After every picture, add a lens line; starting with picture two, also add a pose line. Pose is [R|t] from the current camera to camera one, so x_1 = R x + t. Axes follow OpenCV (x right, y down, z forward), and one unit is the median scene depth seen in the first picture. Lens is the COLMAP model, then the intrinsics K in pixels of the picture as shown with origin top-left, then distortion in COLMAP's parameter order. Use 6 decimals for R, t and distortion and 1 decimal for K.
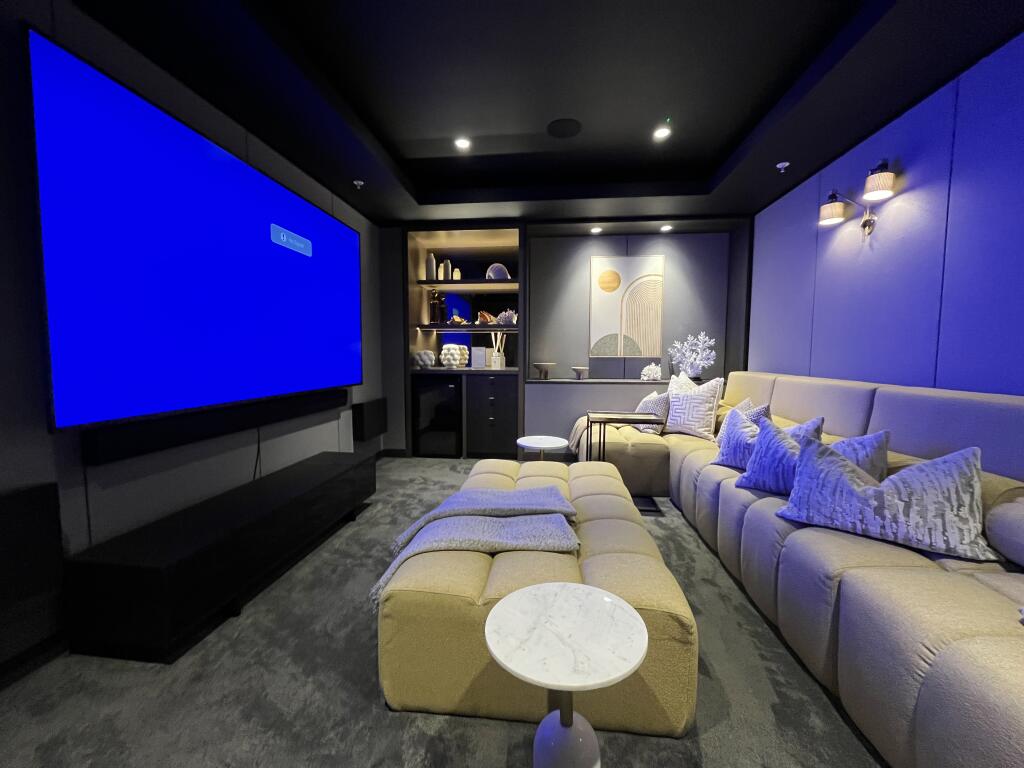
lens RADIAL K [[413.3, 0, 508.9], [0, 413.3, 384.1], [0, 0, 1]] dist [-0.002590, -0.000243]
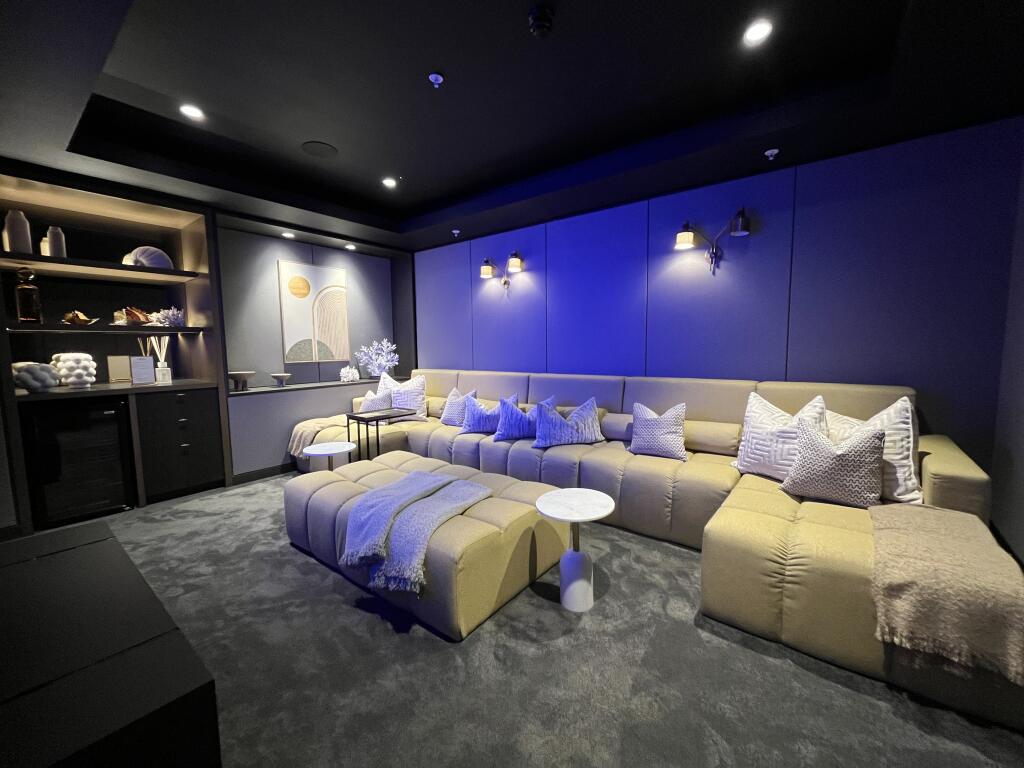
lens RADIAL K [[413.3, 0, 510.7], [0, 413.3, 383.6], [0, 0, 1]] dist [-0.002590, -0.000243]
pose [[0.522220, -0.087164, 0.848345, -0.567595], [0.076292, 0.995549, 0.055325, -0.047290], [-0.849391, 0.035829, 0.526546, 0.055959]]
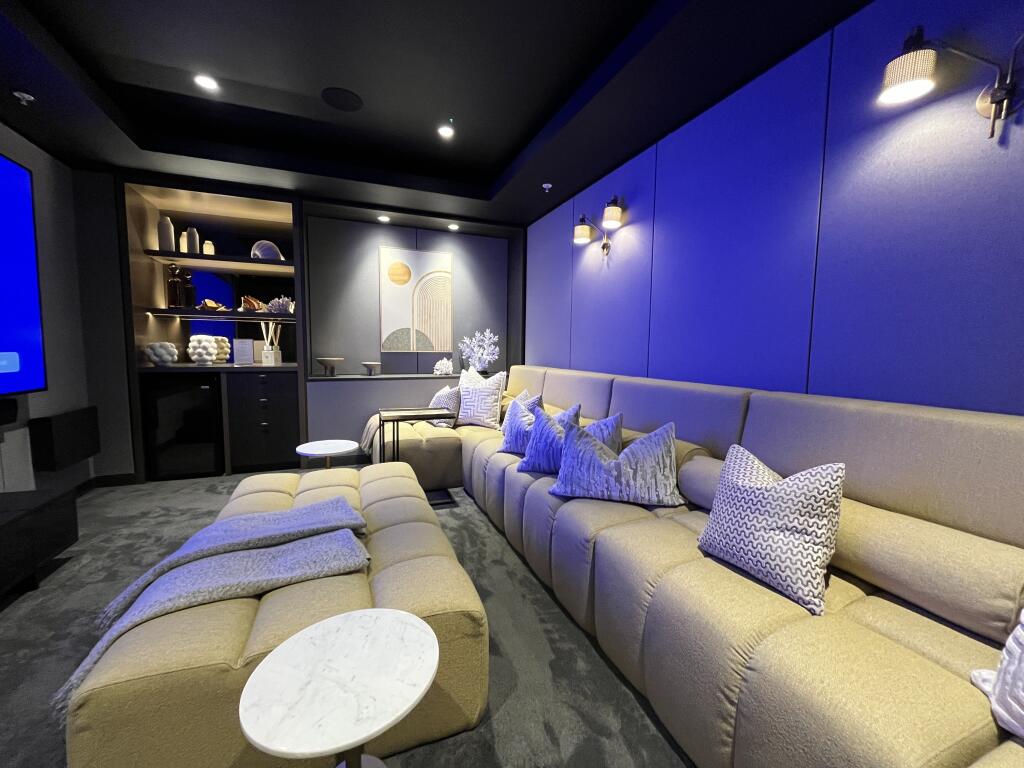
lens RADIAL K [[413.3, 0, 510.2], [0, 413.3, 384.5], [0, 0, 1]] dist [-0.002590, -0.000243]
pose [[0.884005, -0.033235, 0.466295, 0.017033], [0.024901, 0.999401, 0.024024, -0.007868], [-0.466814, -0.009626, 0.884303, 0.023696]]
